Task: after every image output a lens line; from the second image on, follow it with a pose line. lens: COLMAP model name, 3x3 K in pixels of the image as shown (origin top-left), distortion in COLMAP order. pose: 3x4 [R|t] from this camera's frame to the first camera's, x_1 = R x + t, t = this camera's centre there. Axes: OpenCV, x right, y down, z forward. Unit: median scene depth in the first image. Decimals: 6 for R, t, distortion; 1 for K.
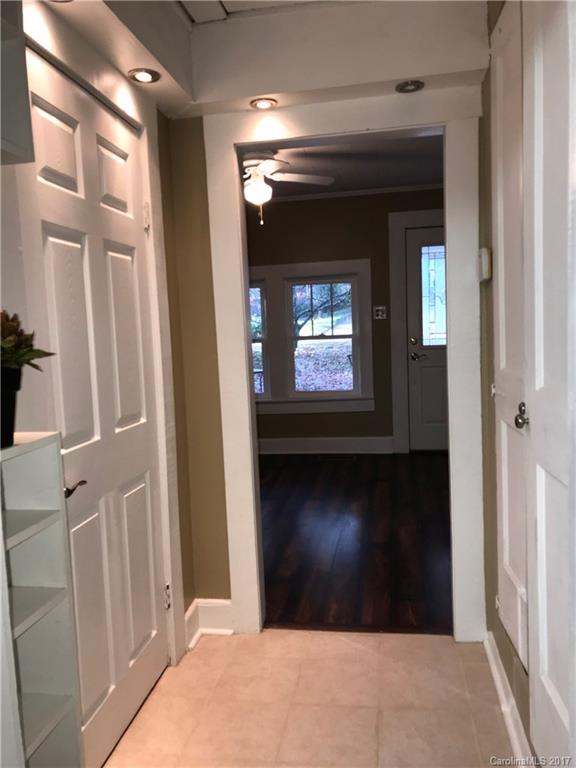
lens RADIAL K [[630.8, 0, 287.3], [0, 630.8, 383.4], [0, 0, 1]] dist [-0.002041, 0.004392]
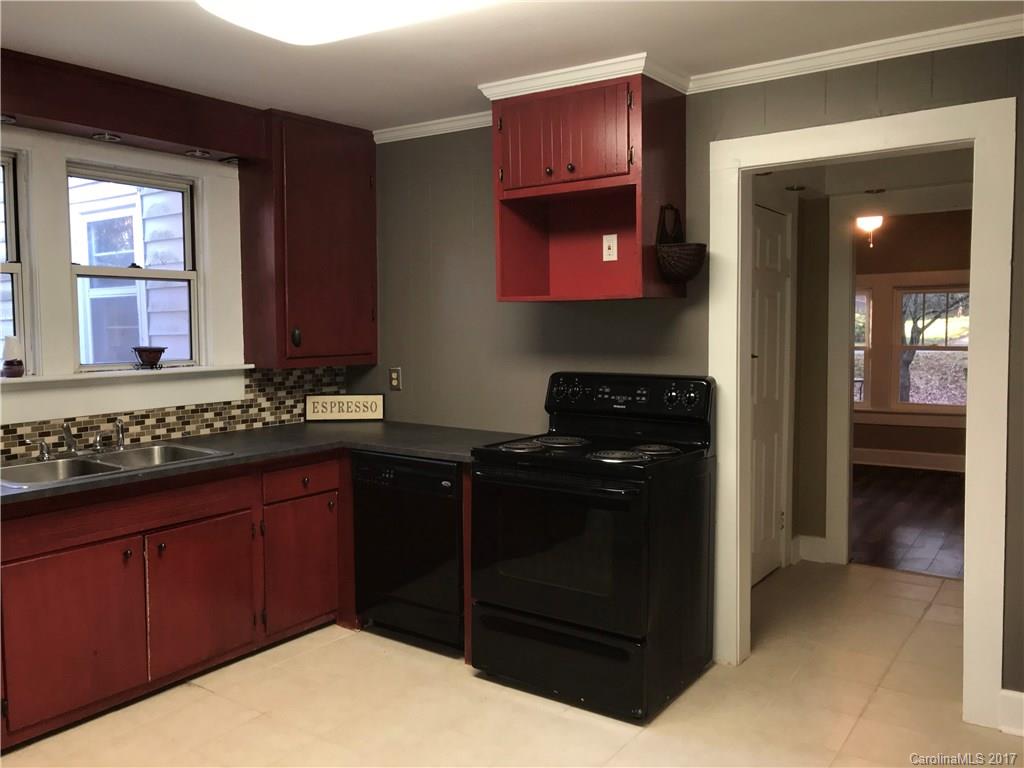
lens RADIAL K [[841.1, 0, 511.0], [0, 841.1, 383.3], [0, 0, 1]] dist [-0.002041, 0.004392]
pose [[0.902824, 0.060928, -0.425672, 0.021303], [-0.066964, 0.997755, 0.000786, 0.023366], [0.424765, 0.027795, 0.904877, -0.403966]]
